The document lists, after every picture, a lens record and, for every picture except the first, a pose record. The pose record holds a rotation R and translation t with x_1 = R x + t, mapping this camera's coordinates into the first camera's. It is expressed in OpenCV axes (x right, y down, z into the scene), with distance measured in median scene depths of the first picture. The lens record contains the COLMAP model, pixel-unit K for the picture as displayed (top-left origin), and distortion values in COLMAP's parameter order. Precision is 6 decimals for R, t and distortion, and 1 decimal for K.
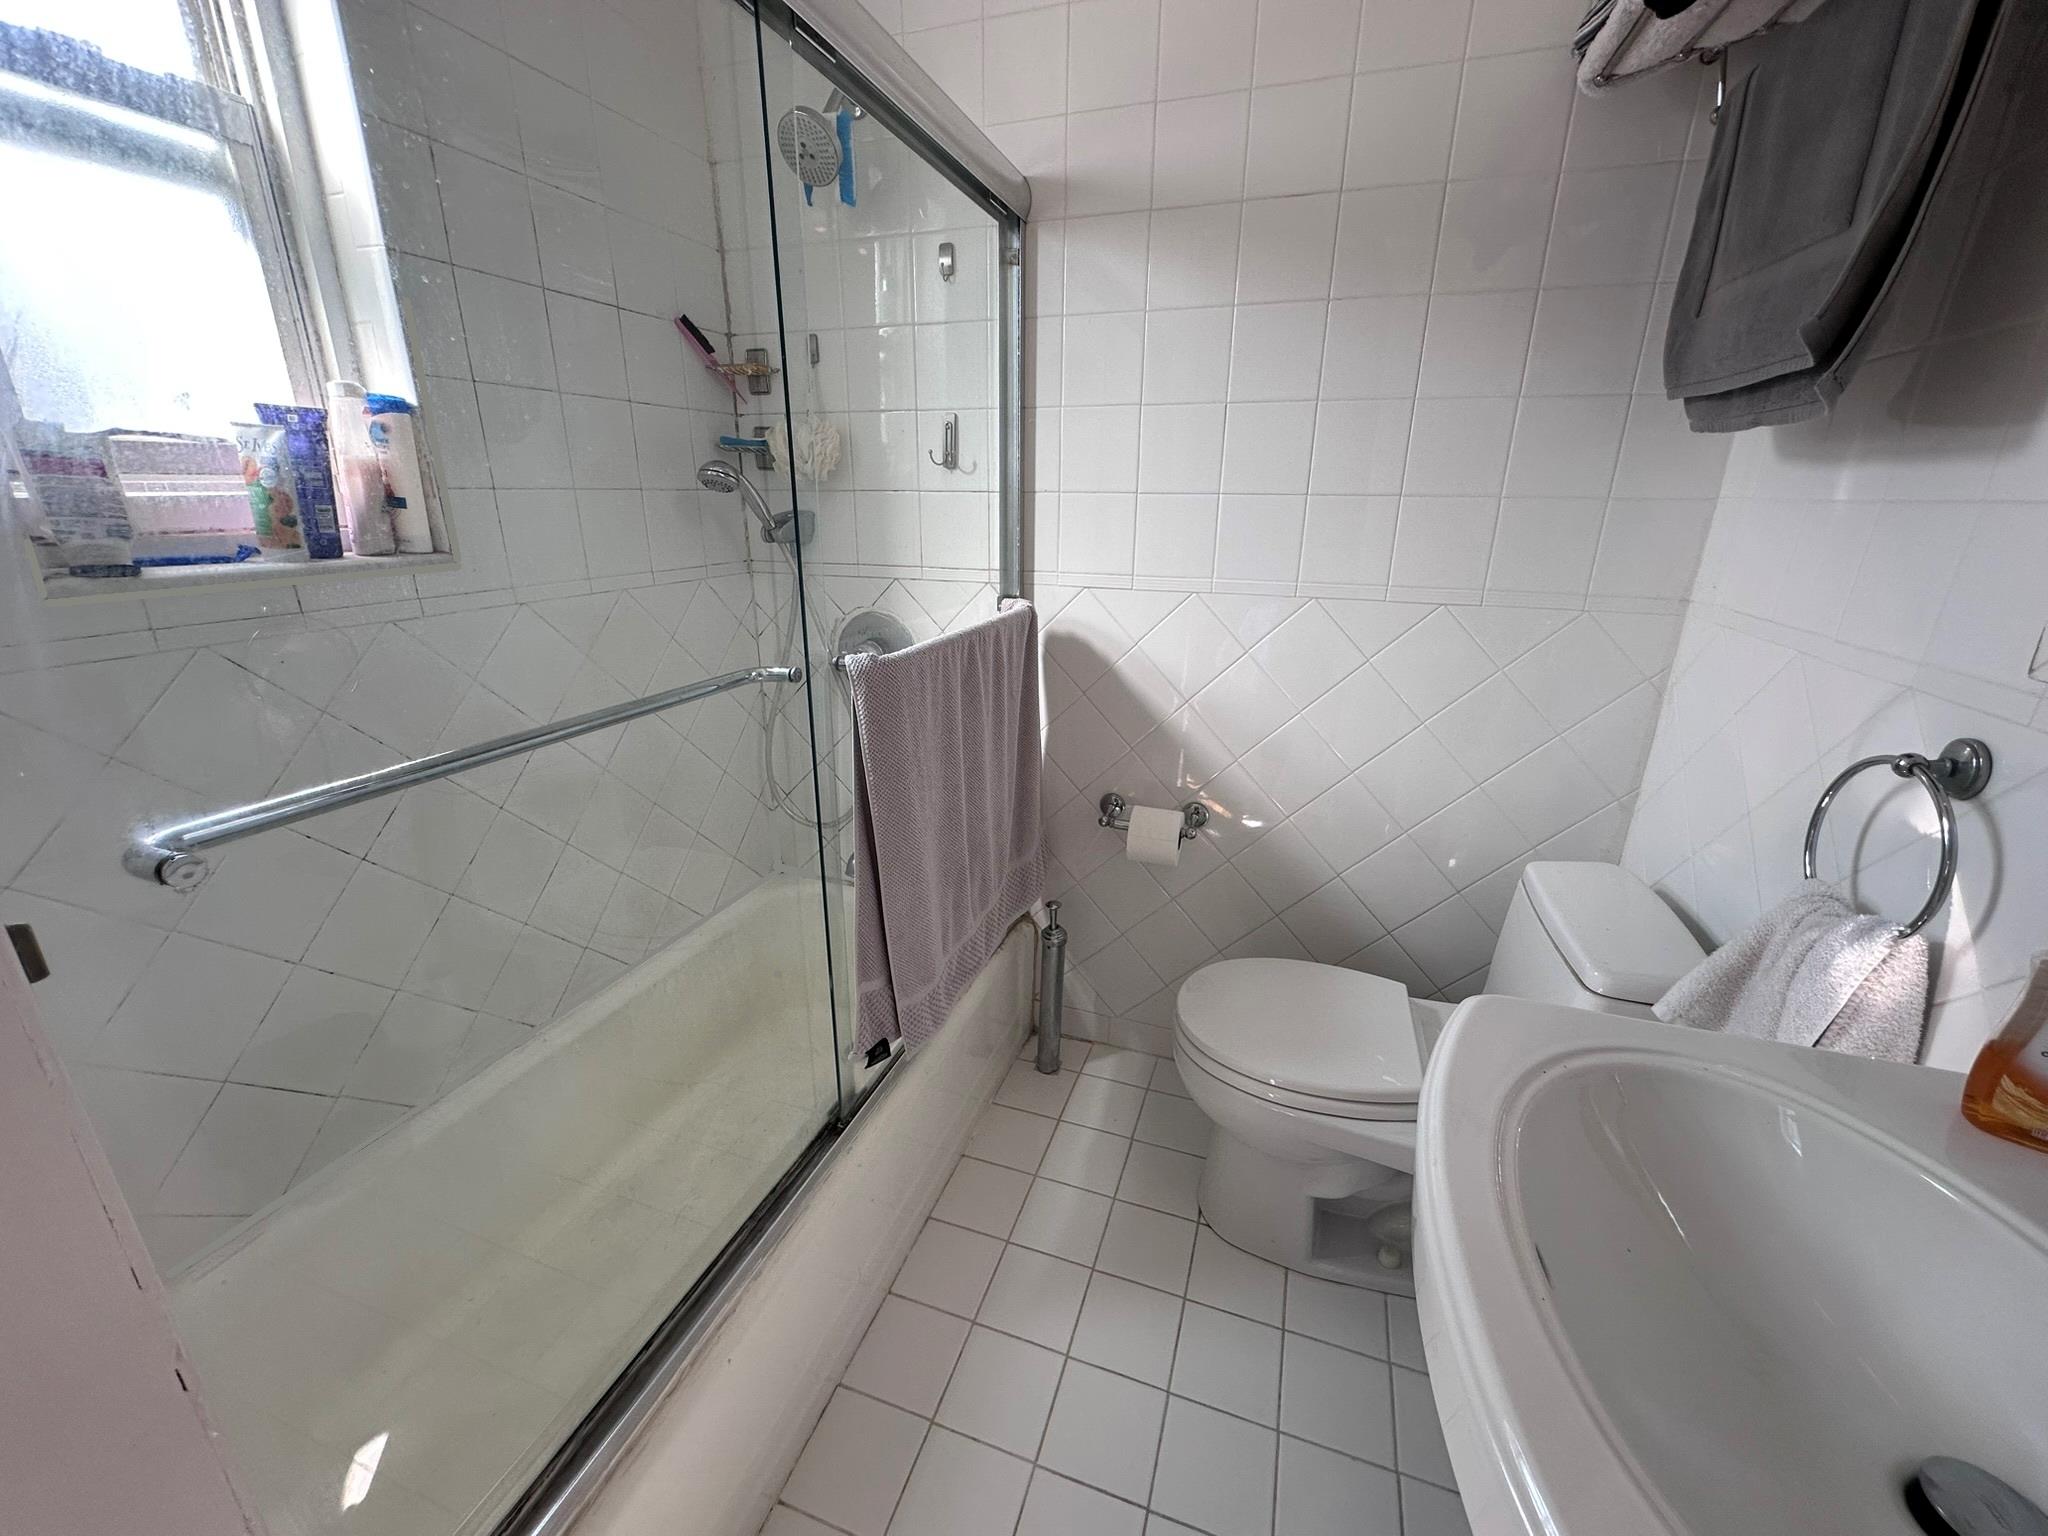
lens RADIAL K [[822.3, 0, 1023.3], [0, 822.3, 770.3], [0, 0, 1]] dist [-0.003846, 0.000950]
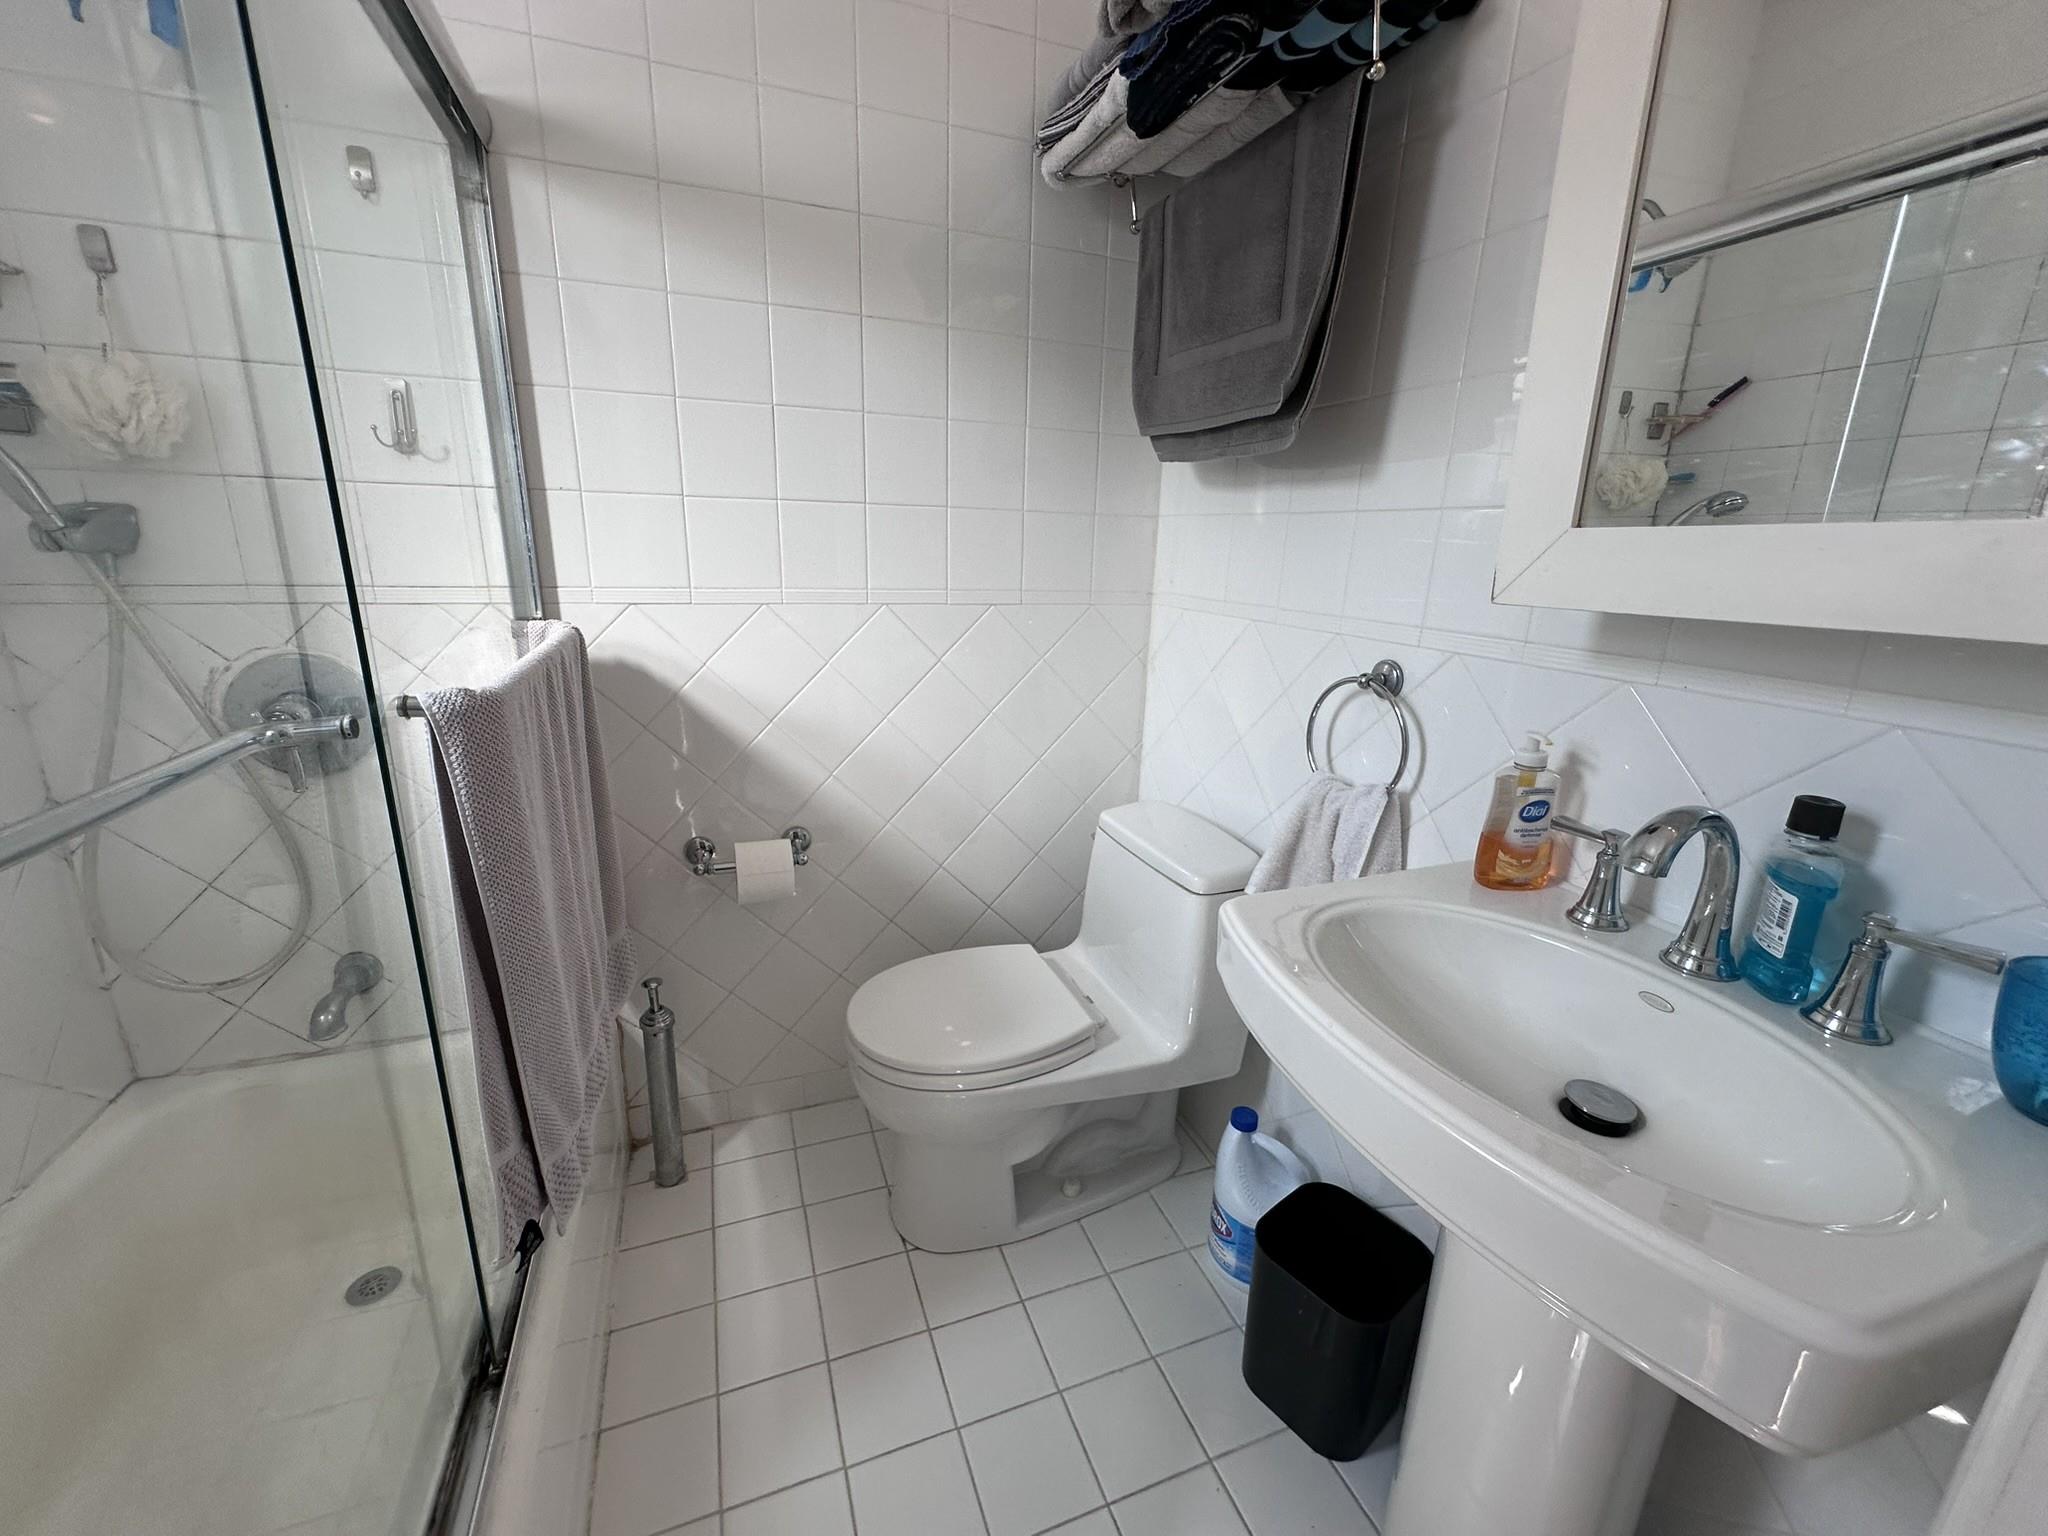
lens RADIAL K [[822.3, 0, 1023.3], [0, 822.3, 770.3], [0, 0, 1]] dist [-0.003846, 0.000950]
pose [[0.763843, -0.160029, 0.625248, -0.194983], [0.185487, 0.982333, 0.024821, 0.000779], [-0.618174, 0.097016, 0.780031, 0.114664]]
